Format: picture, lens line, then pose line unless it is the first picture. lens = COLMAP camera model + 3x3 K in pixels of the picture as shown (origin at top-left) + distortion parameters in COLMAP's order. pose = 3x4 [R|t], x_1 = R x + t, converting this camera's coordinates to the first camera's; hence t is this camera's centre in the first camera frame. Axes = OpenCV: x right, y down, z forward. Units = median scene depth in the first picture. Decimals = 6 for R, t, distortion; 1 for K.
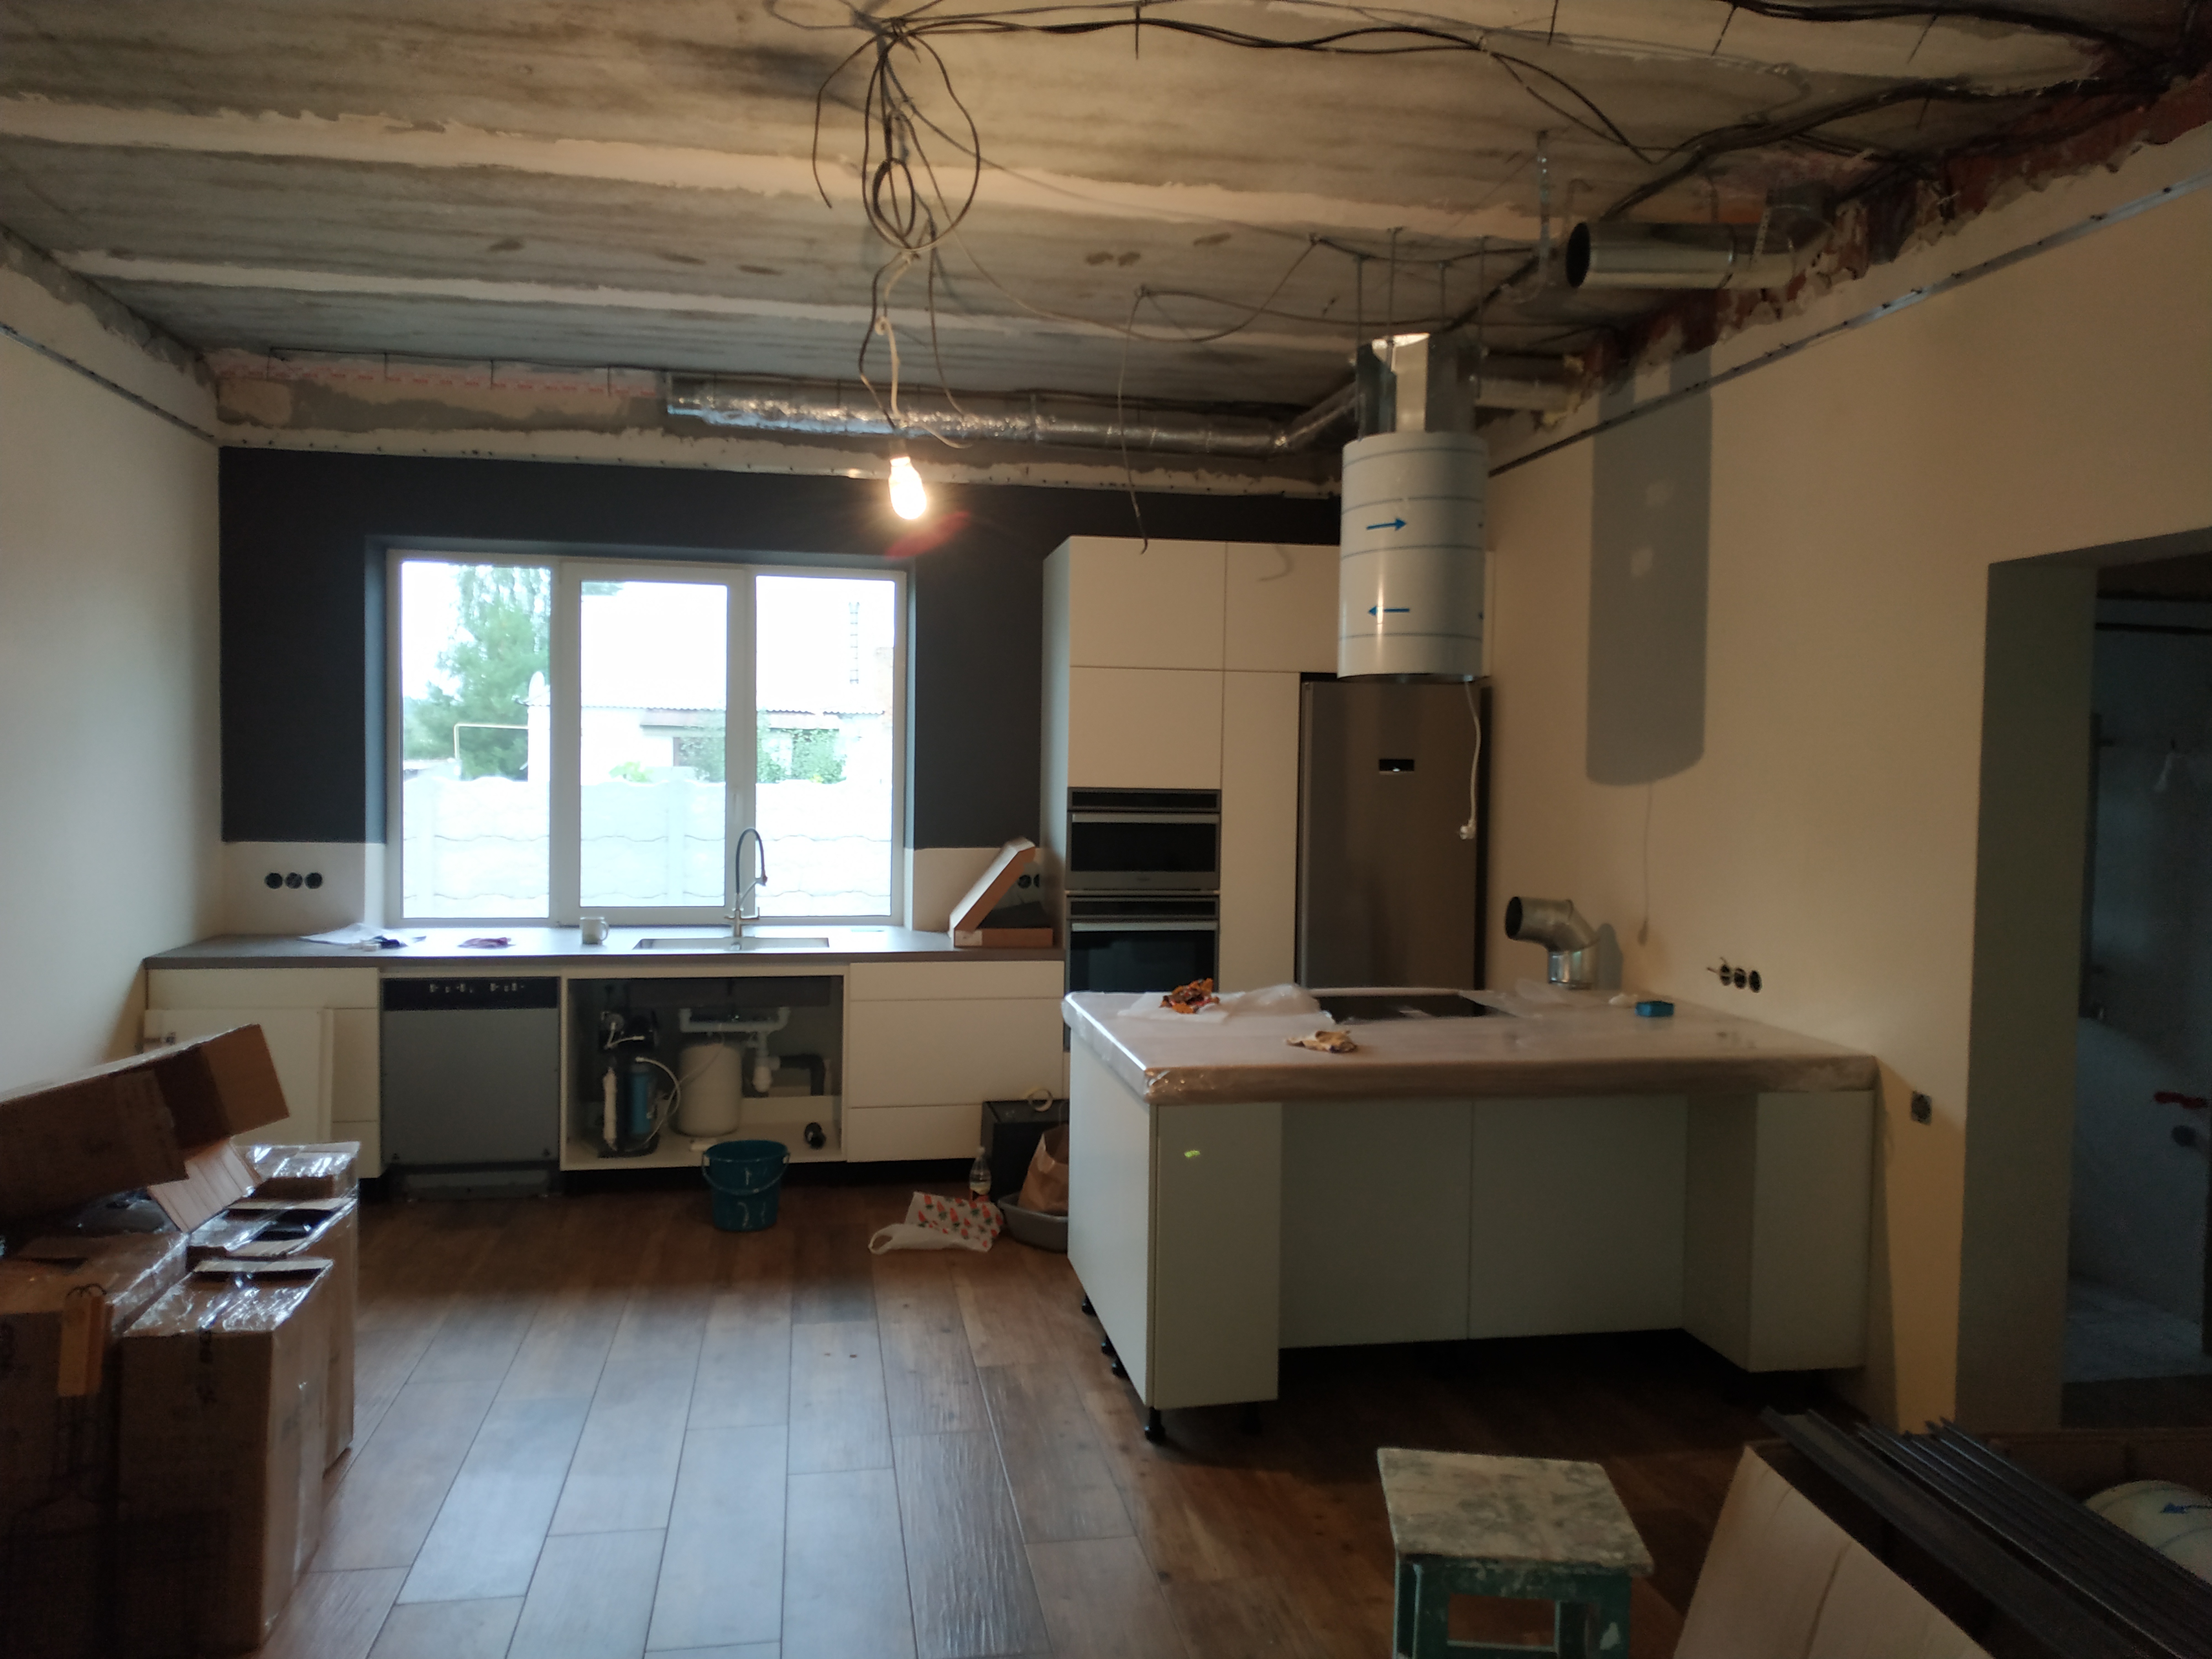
lens RADIAL K [[1561.8, 0, 1106.0], [0, 1561.8, 829.5], [0, 0, 1]] dist [0.053970, -0.098205]
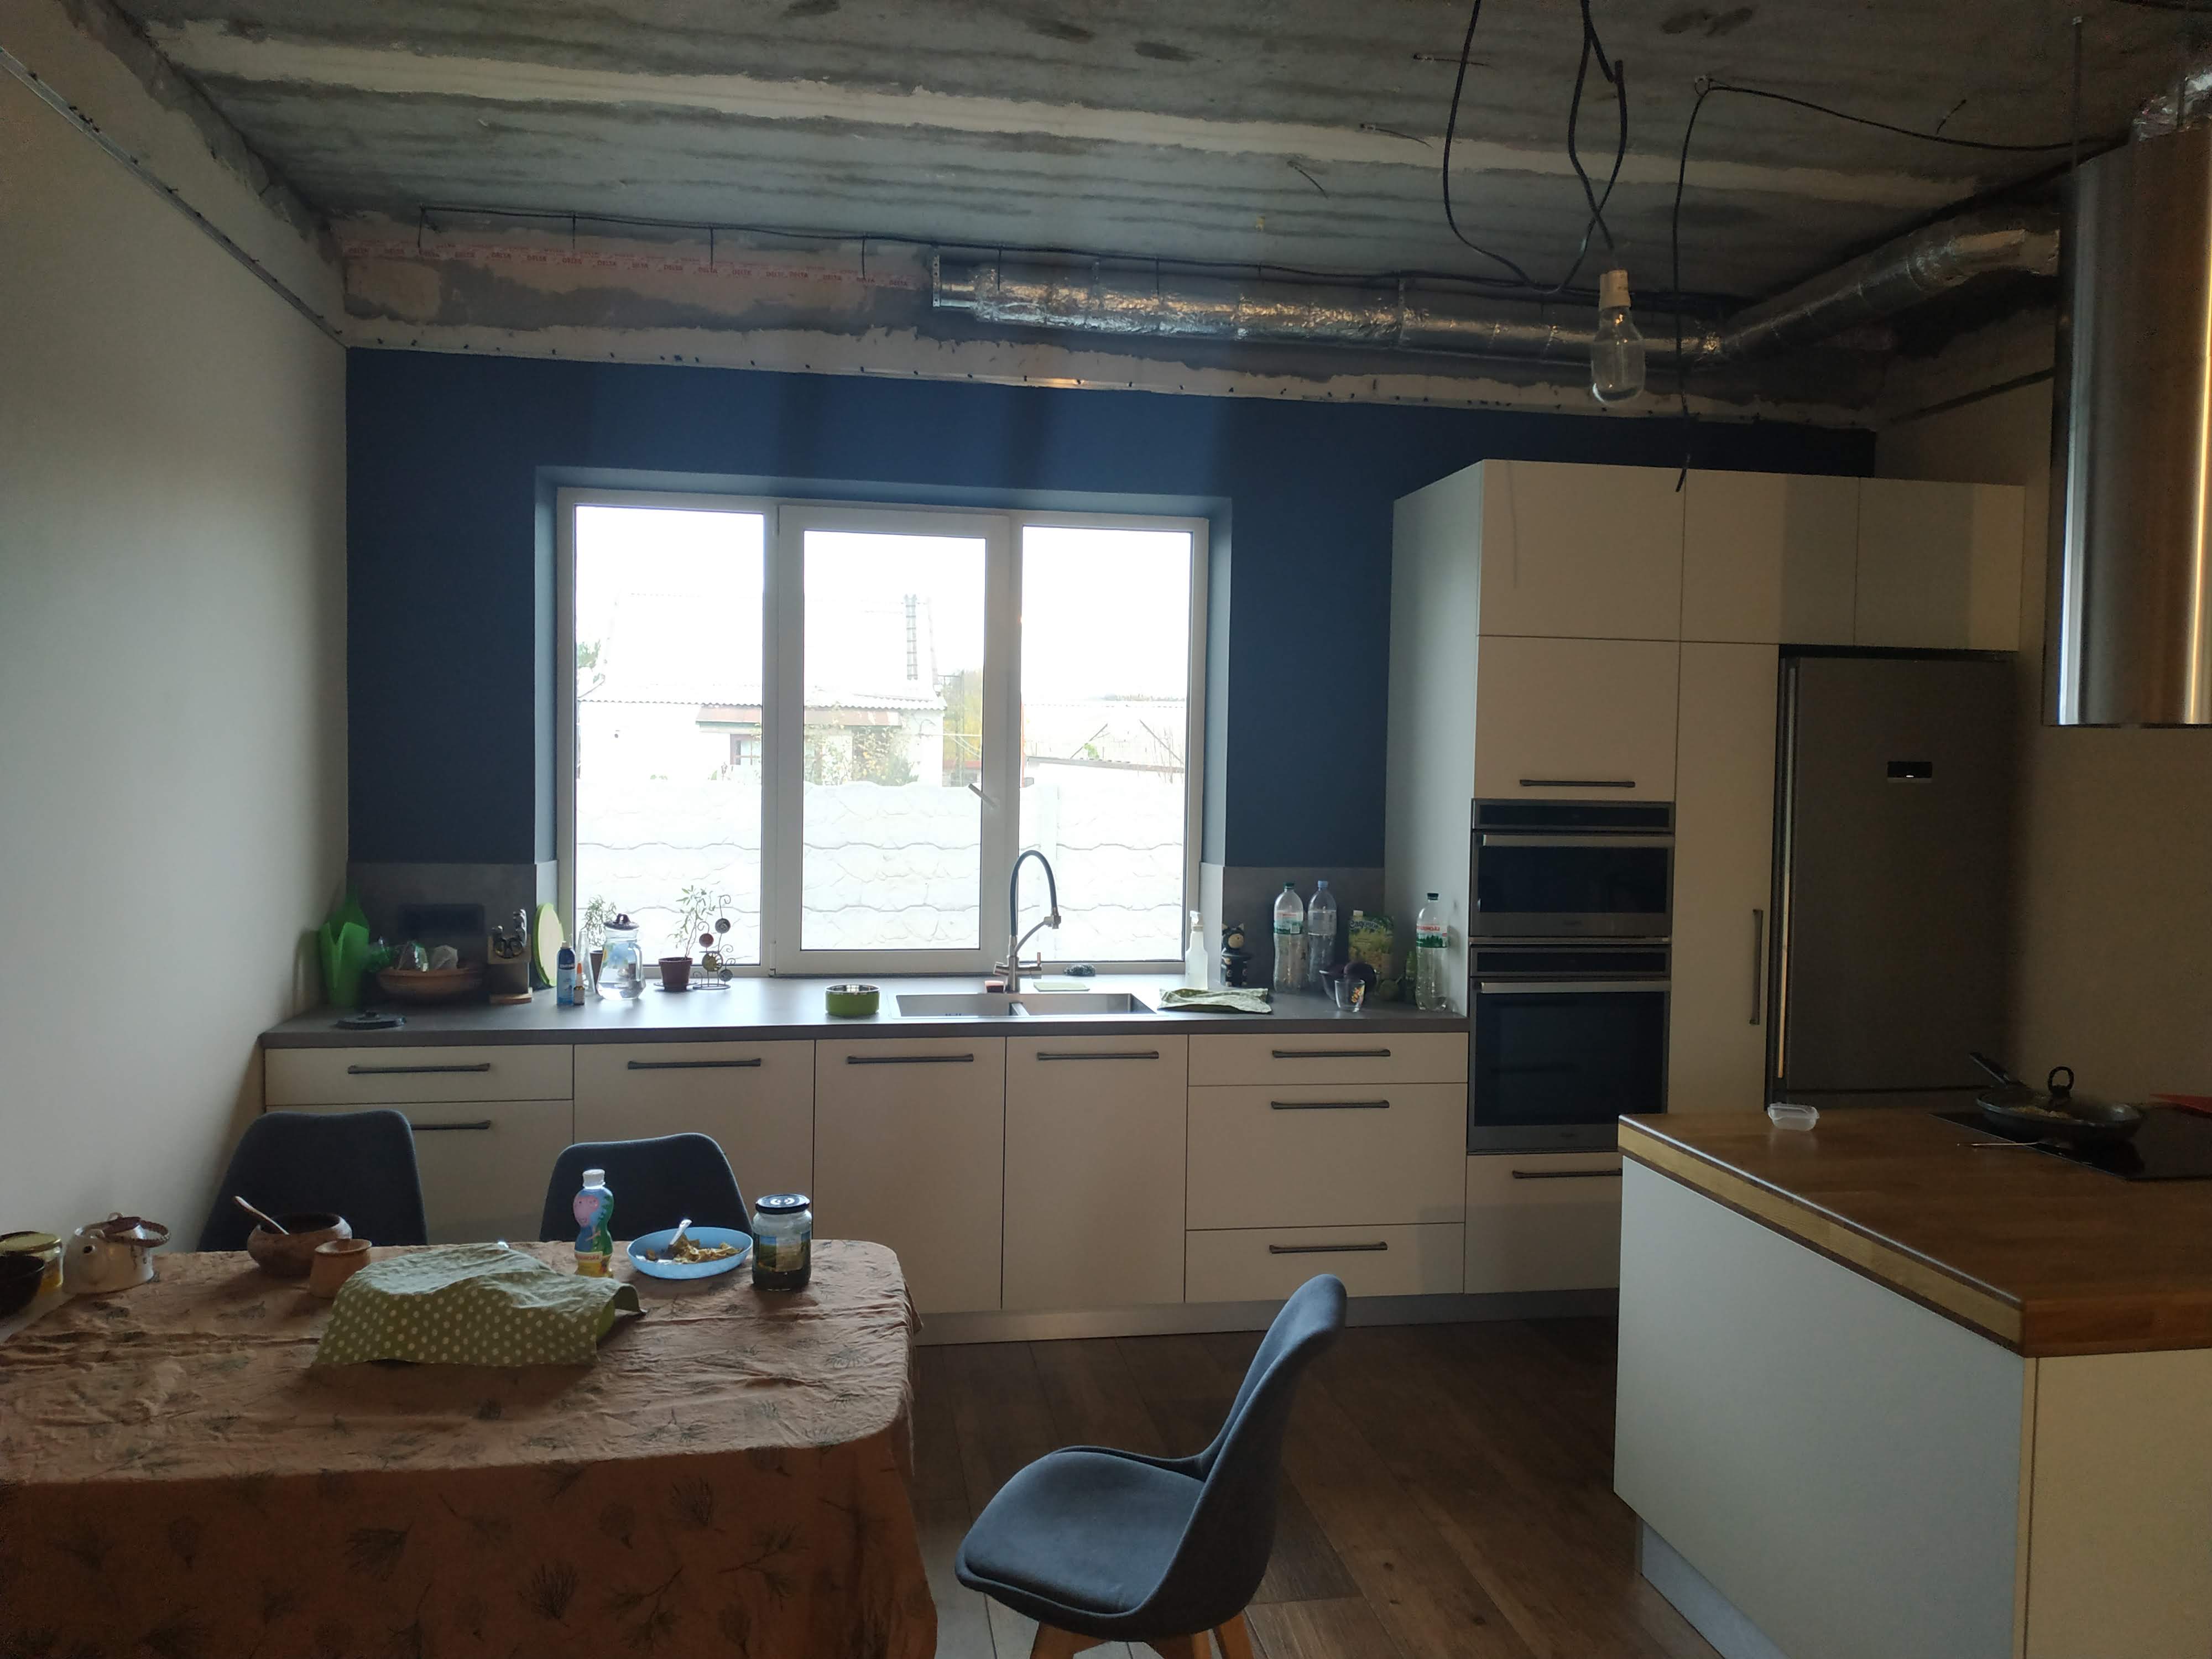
lens RADIAL K [[1572.2, 0, 1106.0], [0, 1572.2, 829.5], [0, 0, 1]] dist [0.035466, -0.079224]
pose [[0.999875, 0.001062, -0.015793, -0.184821], [-0.001035, 0.999998, 0.001722, -0.013675], [0.015795, -0.001705, 0.999874, 0.244128]]
